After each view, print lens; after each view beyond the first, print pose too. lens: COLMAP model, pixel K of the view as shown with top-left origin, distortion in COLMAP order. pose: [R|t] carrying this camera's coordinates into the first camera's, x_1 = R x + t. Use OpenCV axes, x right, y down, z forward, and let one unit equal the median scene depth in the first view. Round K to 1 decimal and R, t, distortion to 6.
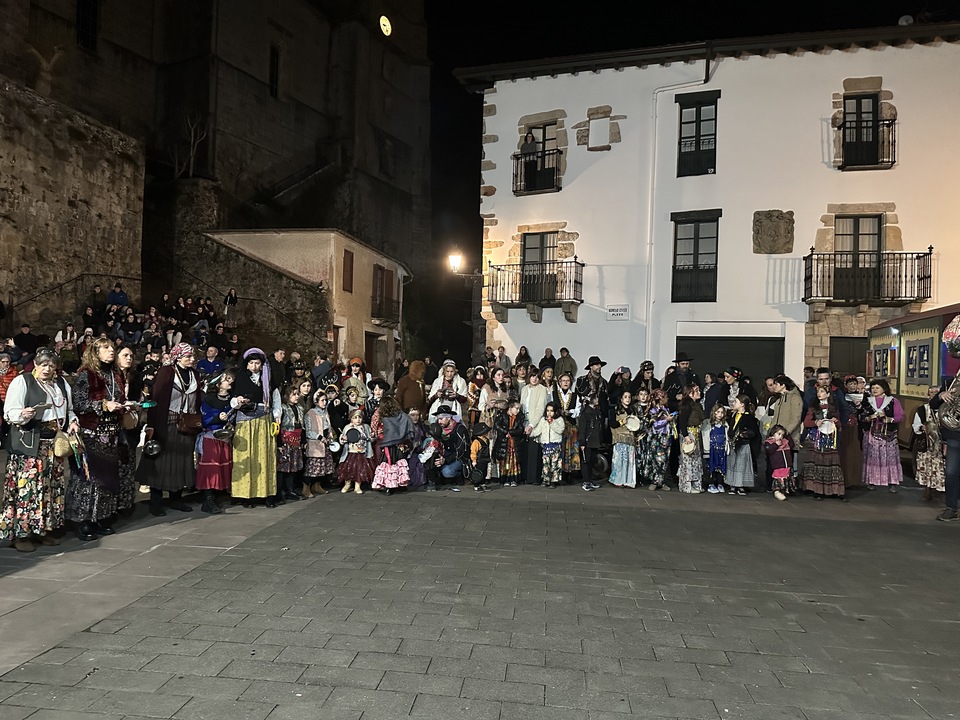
lens RADIAL K [[672.7, 0, 482.5], [0, 672.7, 362.6], [0, 0, 1]] dist [0.068817, -0.081545]
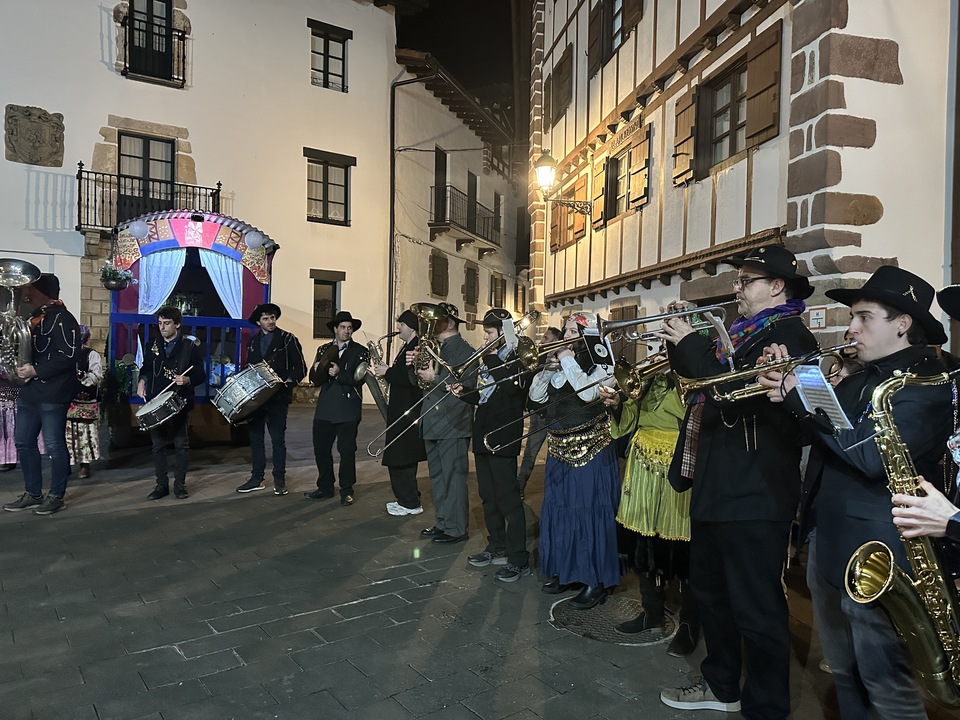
lens RADIAL K [[672.7, 0, 473.6], [0, 672.7, 360.6], [0, 0, 1]] dist [0.068817, -0.081545]
pose [[0.727016, -0.020886, 0.686303, 0.239075], [-0.018585, 0.998572, 0.050077, 0.014454], [-0.686369, -0.049162, 0.725590, 0.078375]]
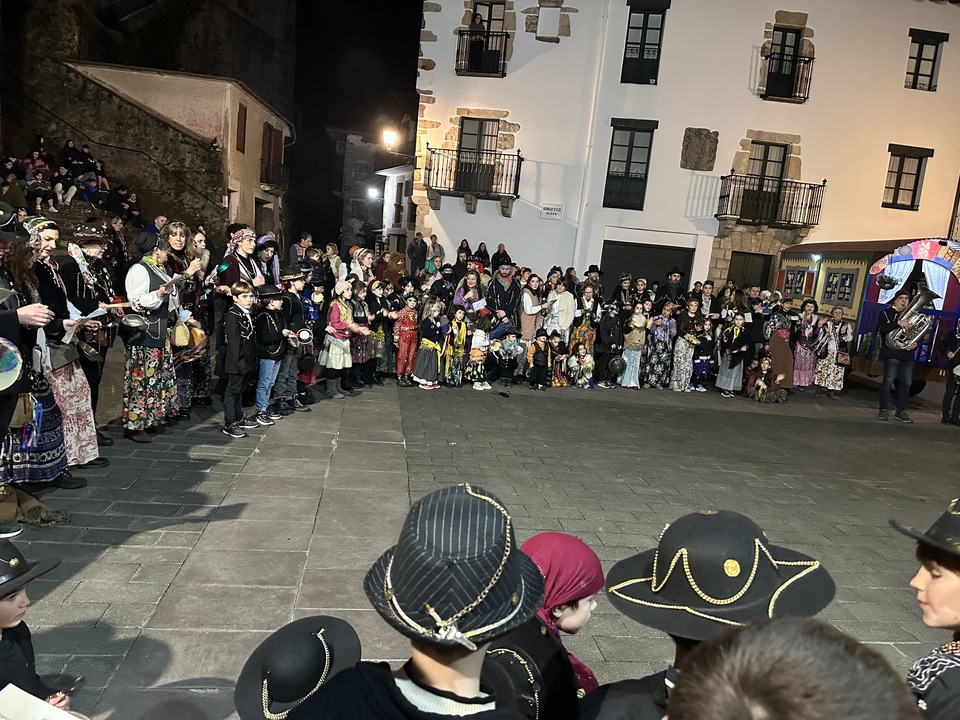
lens RADIAL K [[672.7, 0, 489.1], [0, 672.7, 358.5], [0, 0, 1]] dist [0.068817, -0.081545]
pose [[0.964115, 0.036064, 0.263023, -0.161540], [-0.081380, 0.983183, 0.163491, -0.013411], [-0.252704, -0.179029, 0.950836, -0.006813]]
